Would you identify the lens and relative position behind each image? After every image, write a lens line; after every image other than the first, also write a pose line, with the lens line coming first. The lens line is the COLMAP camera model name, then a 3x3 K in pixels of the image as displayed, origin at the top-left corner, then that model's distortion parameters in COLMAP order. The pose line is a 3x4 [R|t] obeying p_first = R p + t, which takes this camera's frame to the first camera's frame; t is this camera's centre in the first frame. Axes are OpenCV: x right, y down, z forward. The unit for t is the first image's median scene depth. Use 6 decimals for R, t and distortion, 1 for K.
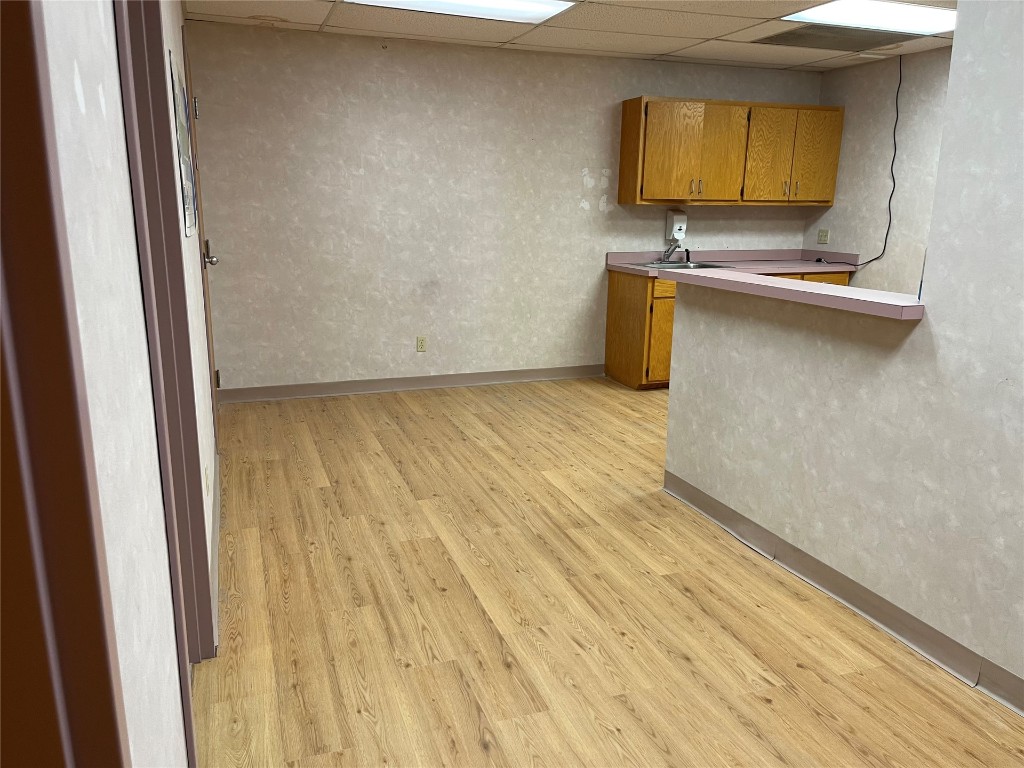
lens RADIAL K [[777.8, 0, 503.6], [0, 777.8, 387.7], [0, 0, 1]] dist [0.083565, -0.119238]
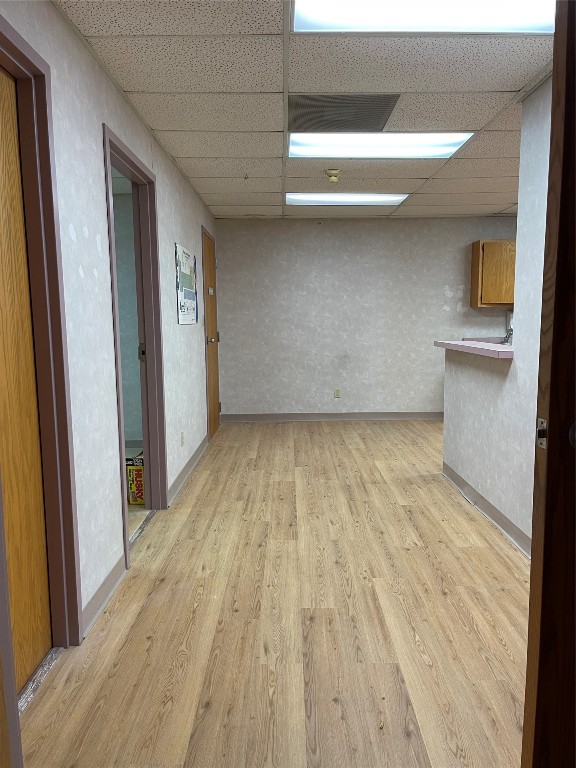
lens RADIAL K [[583.3, 0, 288.5], [0, 583.3, 385.4], [0, 0, 1]] dist [0.083565, -0.119238]
pose [[0.943722, 0.018383, -0.330227, 0.323934], [-0.056050, 0.992901, -0.104907, 0.100197], [0.325955, 0.117512, 0.938054, -0.309449]]
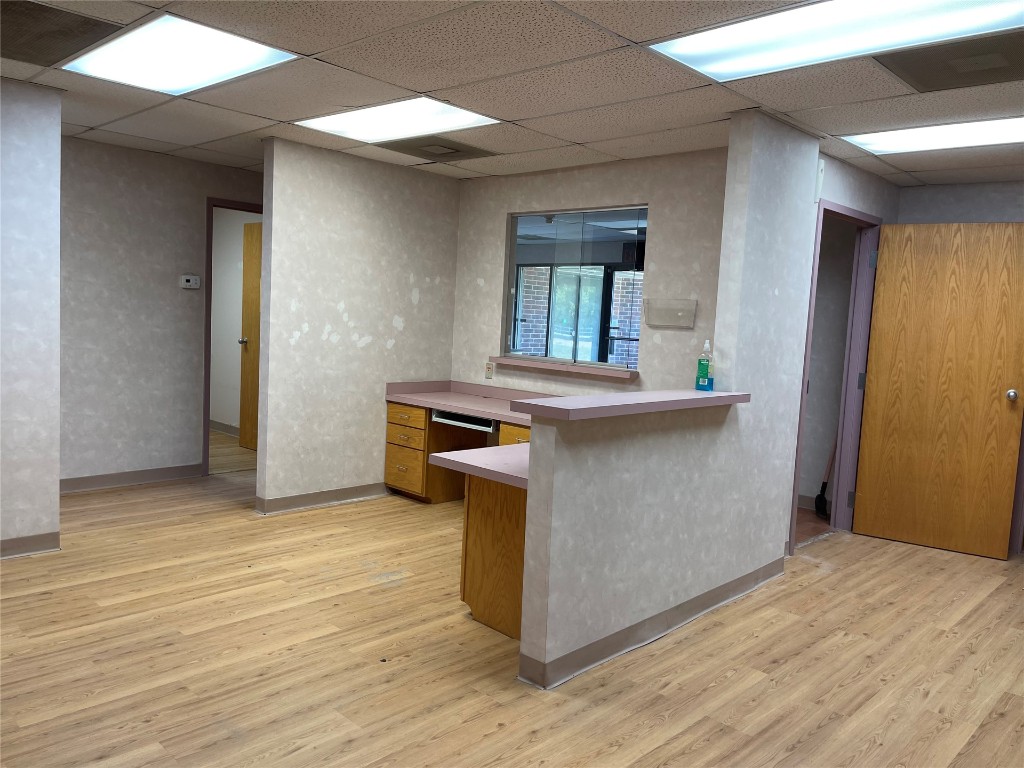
lens RADIAL K [[777.8, 0, 503.6], [0, 777.8, 387.7], [0, 0, 1]] dist [0.083565, -0.119238]
pose [[-0.443783, -0.123540, 0.887578, -0.445546], [0.147921, 0.966767, 0.208522, -0.340062], [-0.883841, 0.223830, -0.410761, 1.365235]]
